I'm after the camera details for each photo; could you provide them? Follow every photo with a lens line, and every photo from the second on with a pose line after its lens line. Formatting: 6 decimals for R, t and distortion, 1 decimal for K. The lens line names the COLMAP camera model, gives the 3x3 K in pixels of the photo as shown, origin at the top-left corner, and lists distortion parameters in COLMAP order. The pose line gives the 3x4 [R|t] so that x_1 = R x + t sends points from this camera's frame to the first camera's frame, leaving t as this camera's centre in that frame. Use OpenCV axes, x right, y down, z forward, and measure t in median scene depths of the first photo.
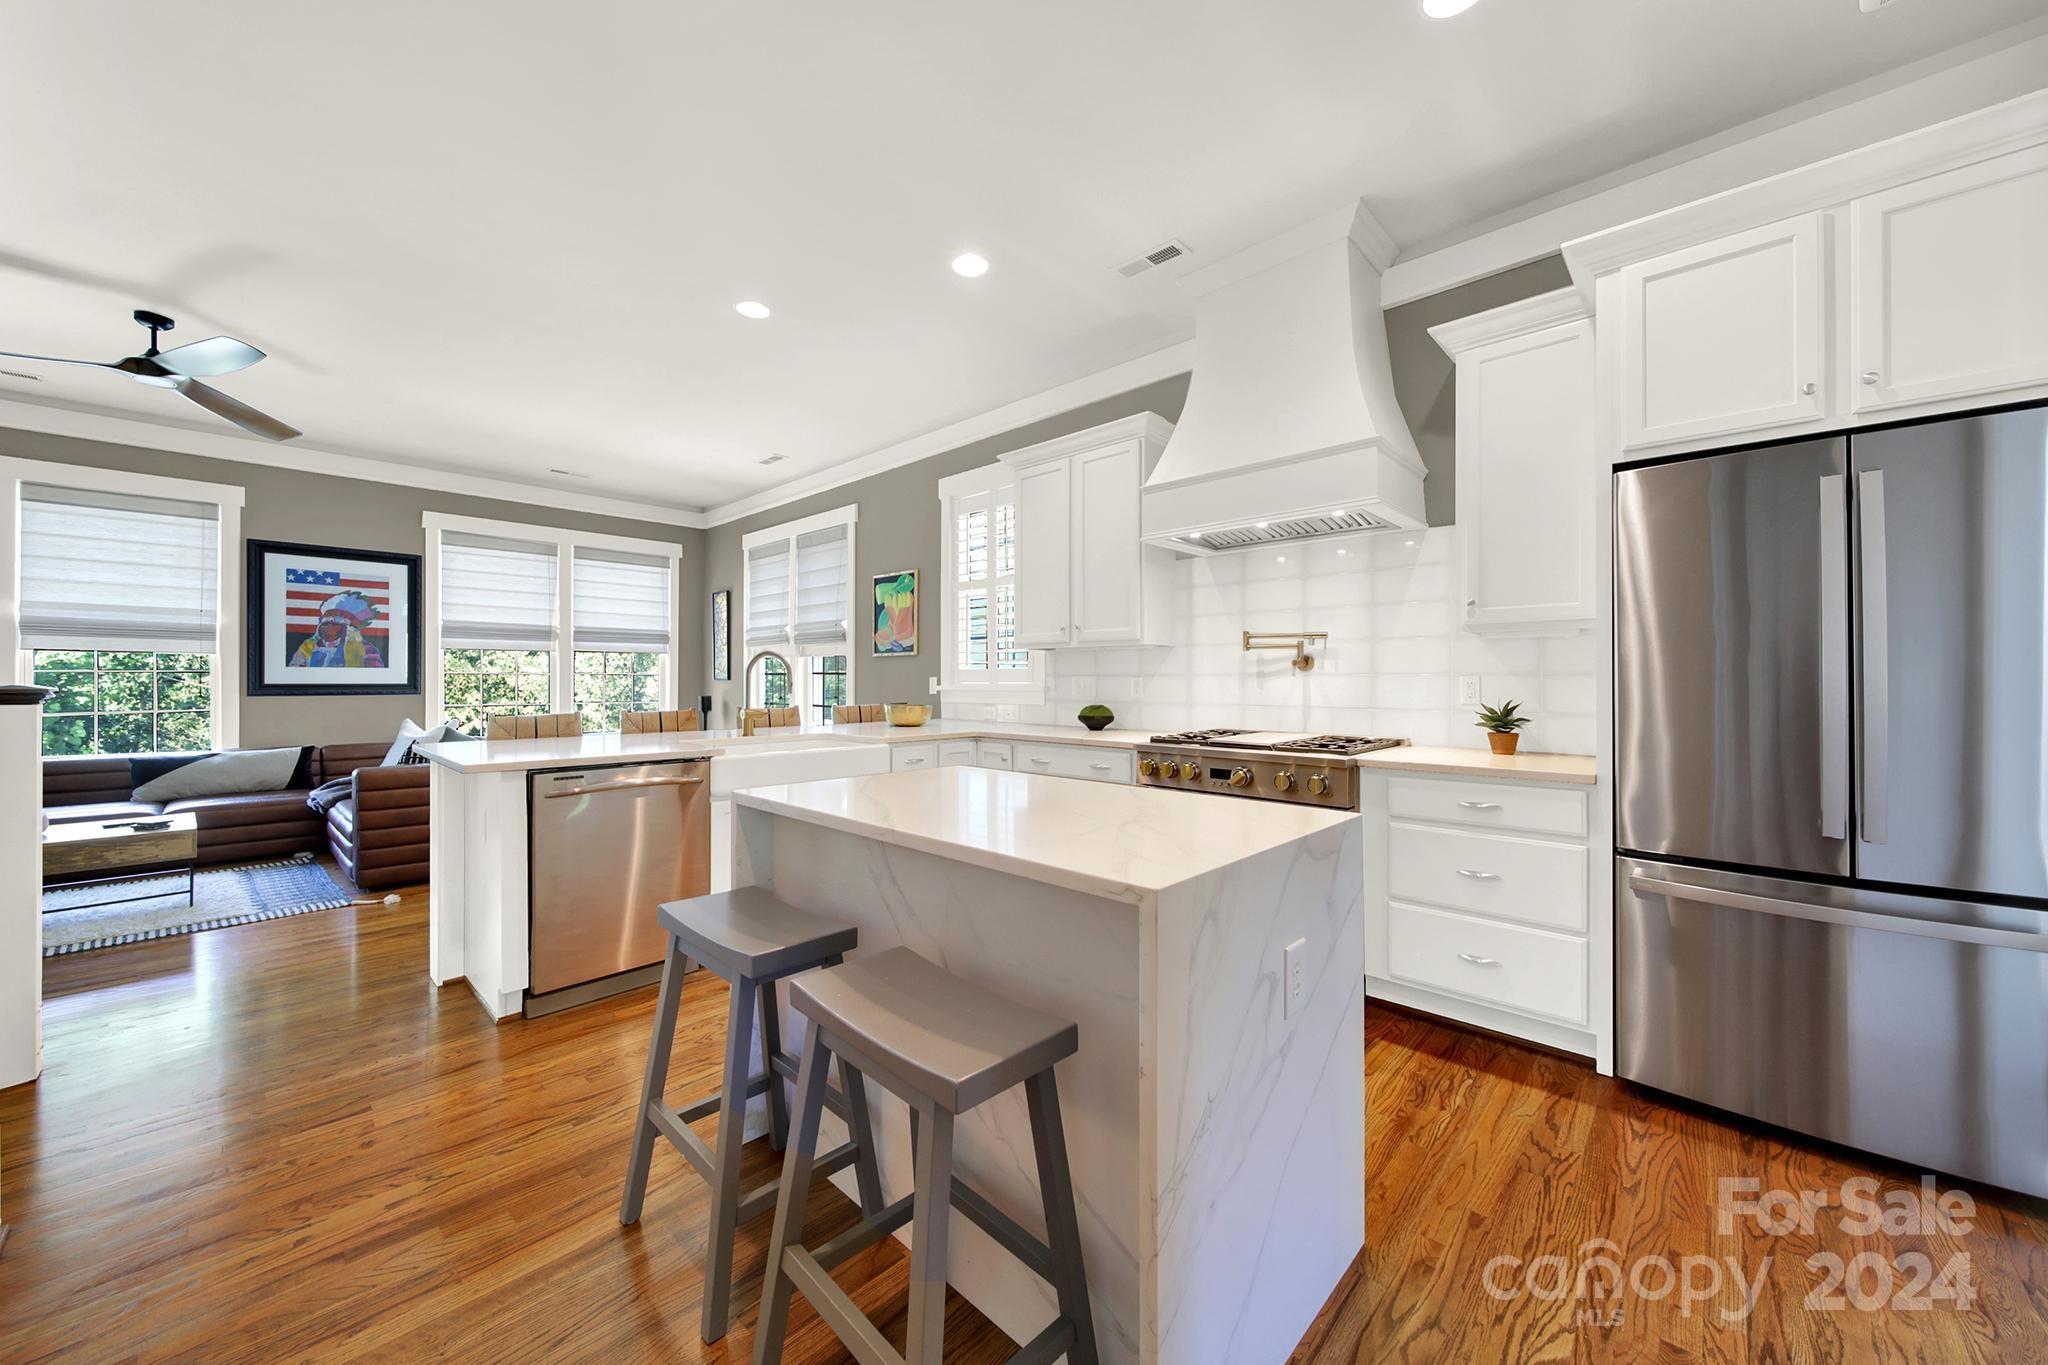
lens RADIAL K [[745.2, 0, 1022.2], [0, 745.2, 684.4], [0, 0, 1]] dist [-0.000843, -0.000512]
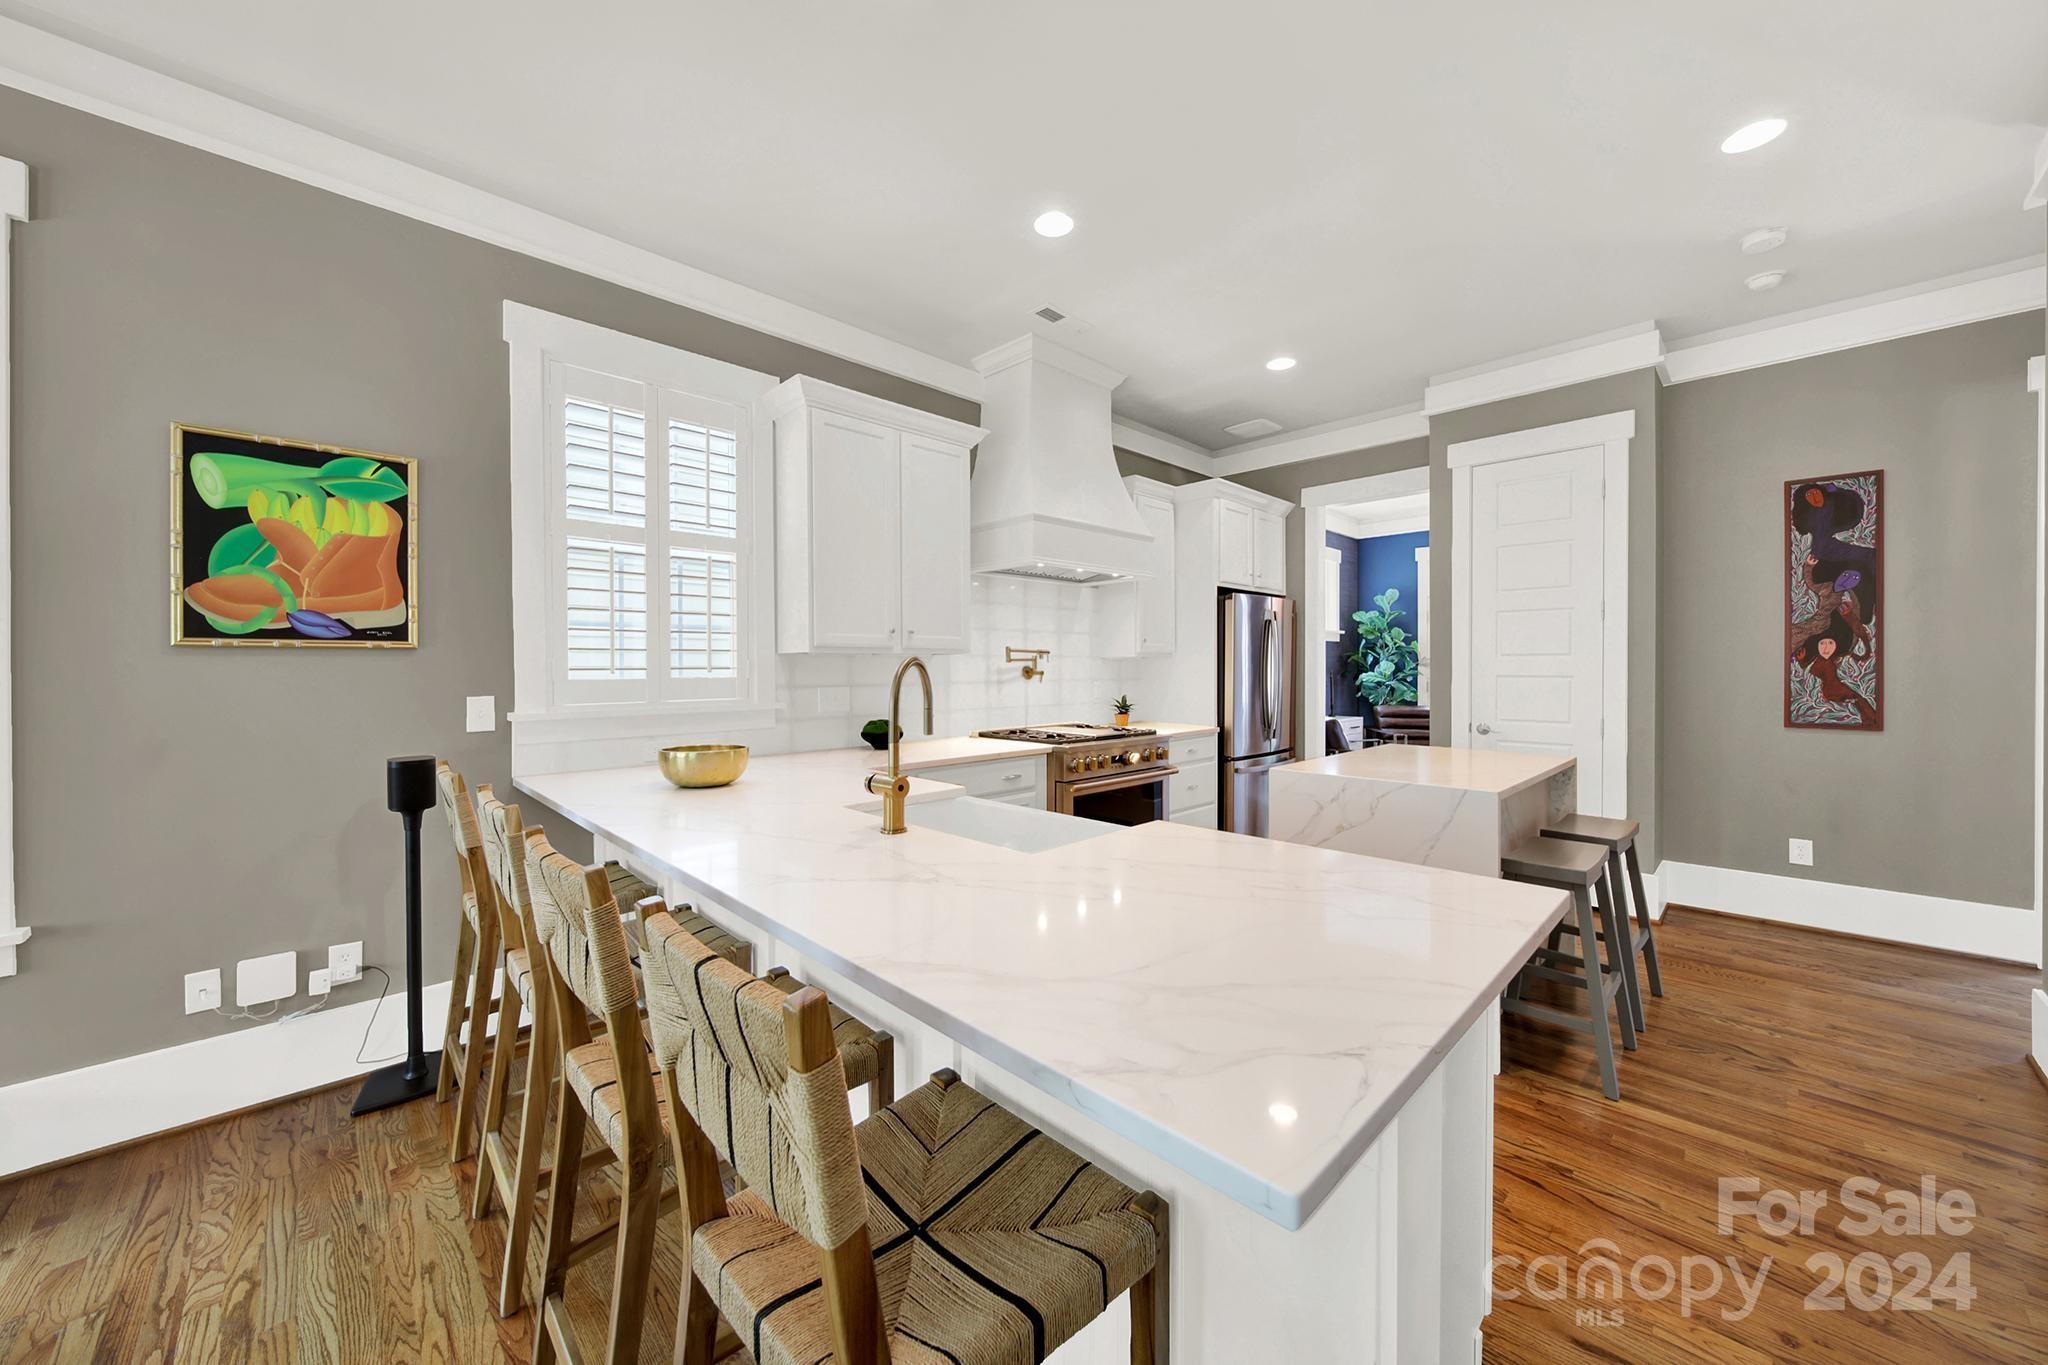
lens RADIAL K [[745.2, 0, 1014.9], [0, 745.2, 673.4], [0, 0, 1]] dist [-0.000843, -0.000512]
pose [[0.027124, -0.010951, 0.999572, -0.550945], [0.008653, 0.999905, 0.010720, -0.024866], [-0.999595, 0.008358, 0.027217, 0.590197]]
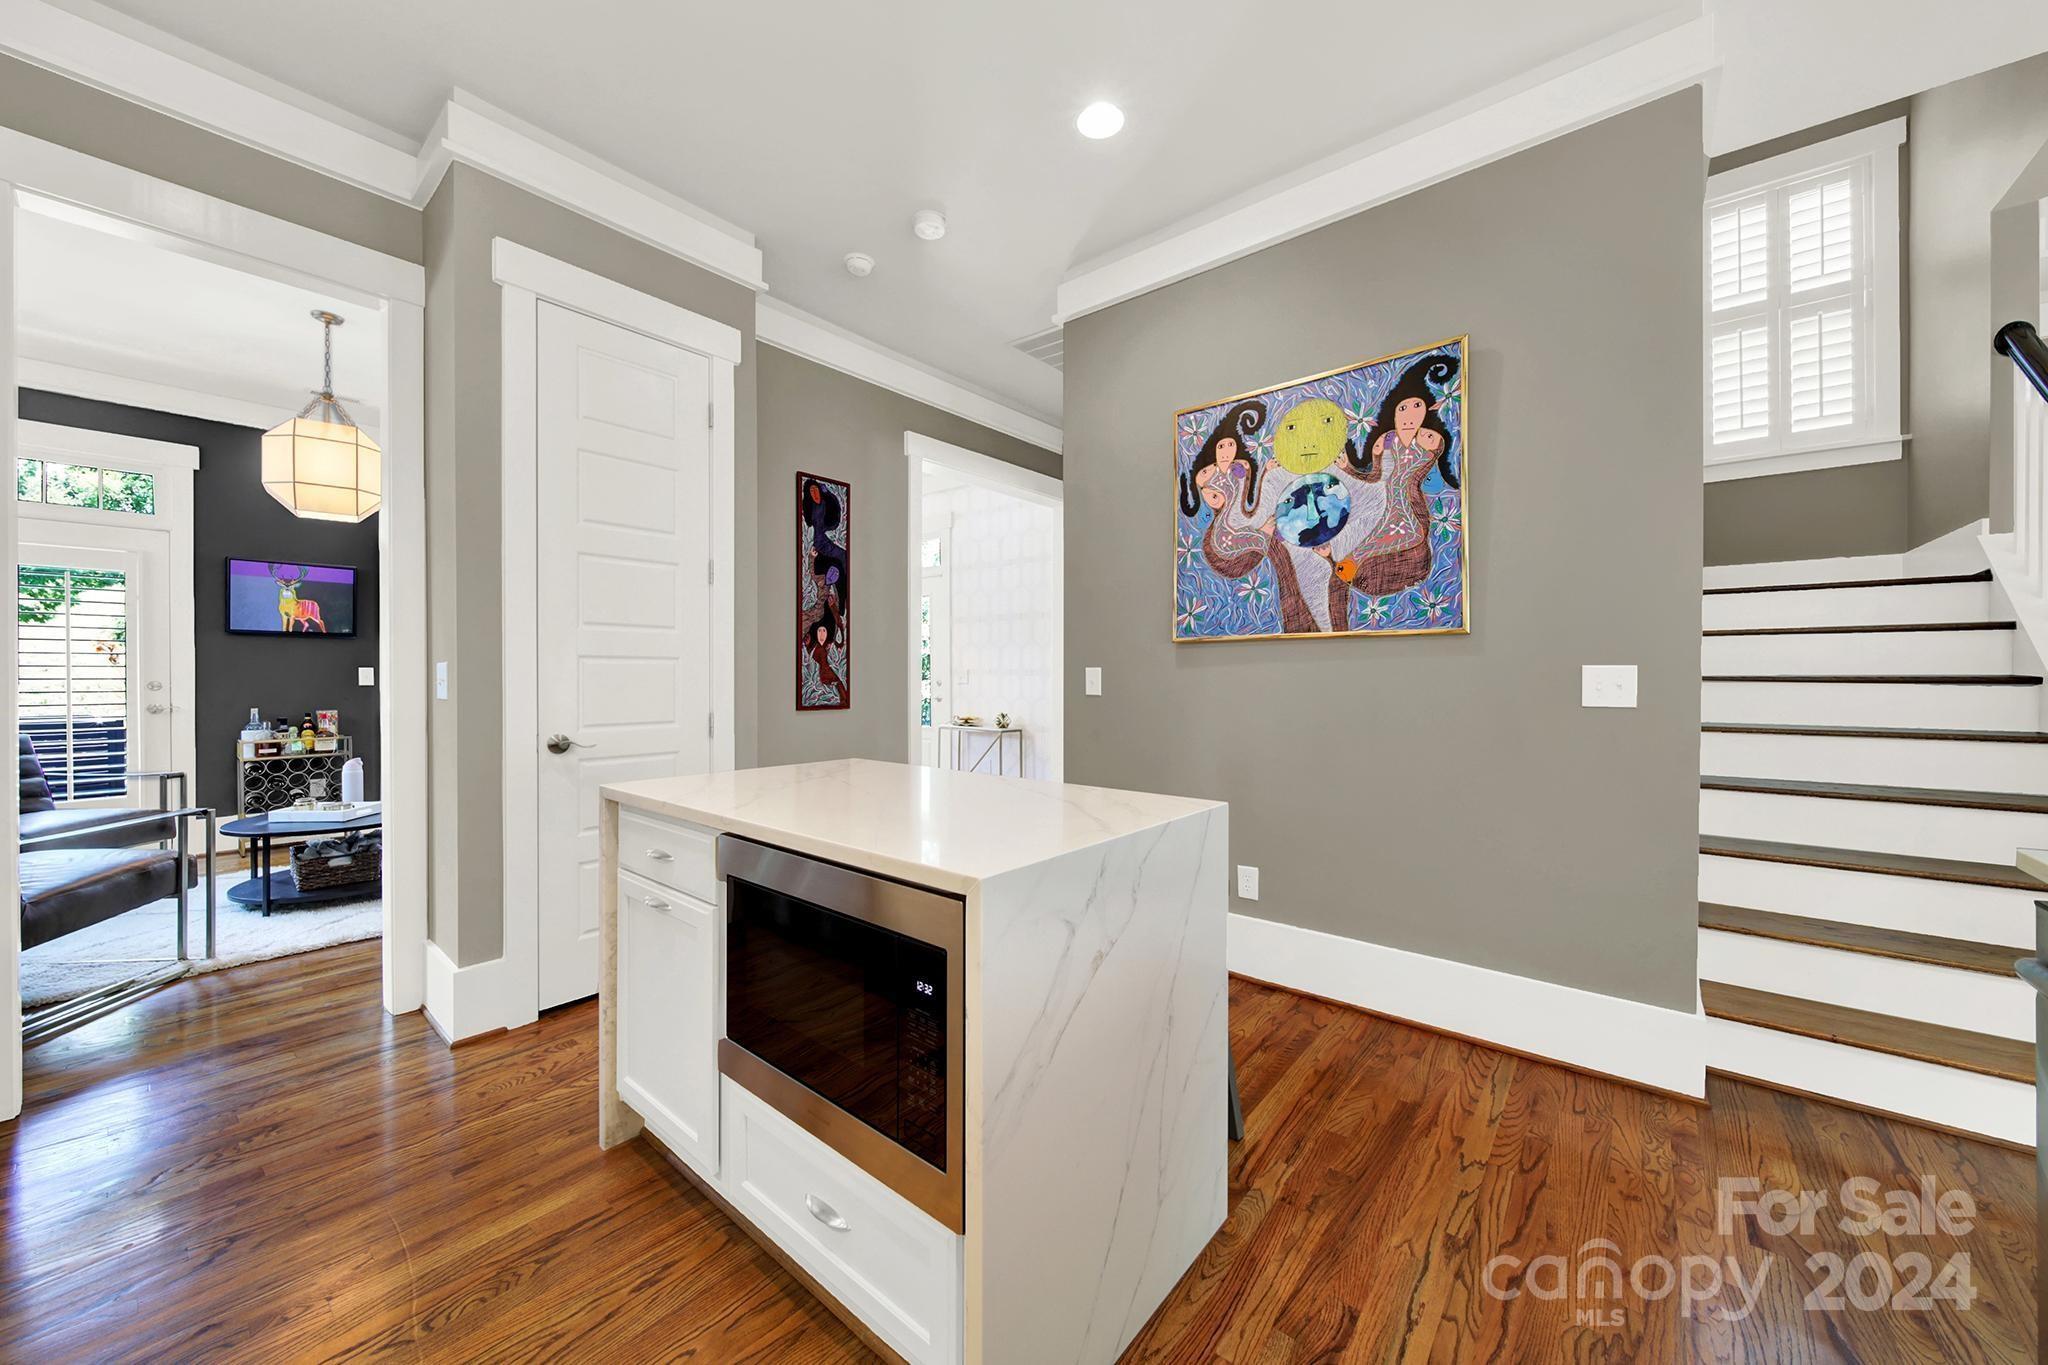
lens RADIAL K [[745.2, 0, 1014.9], [0, 745.2, 676.3], [0, 0, 1]] dist [-0.000843, -0.000512]
pose [[-0.998494, -0.002867, -0.054778, -0.035561], [-0.003473, 0.999934, 0.010970, -0.003942], [0.054743, 0.011143, -0.998438, 0.612440]]
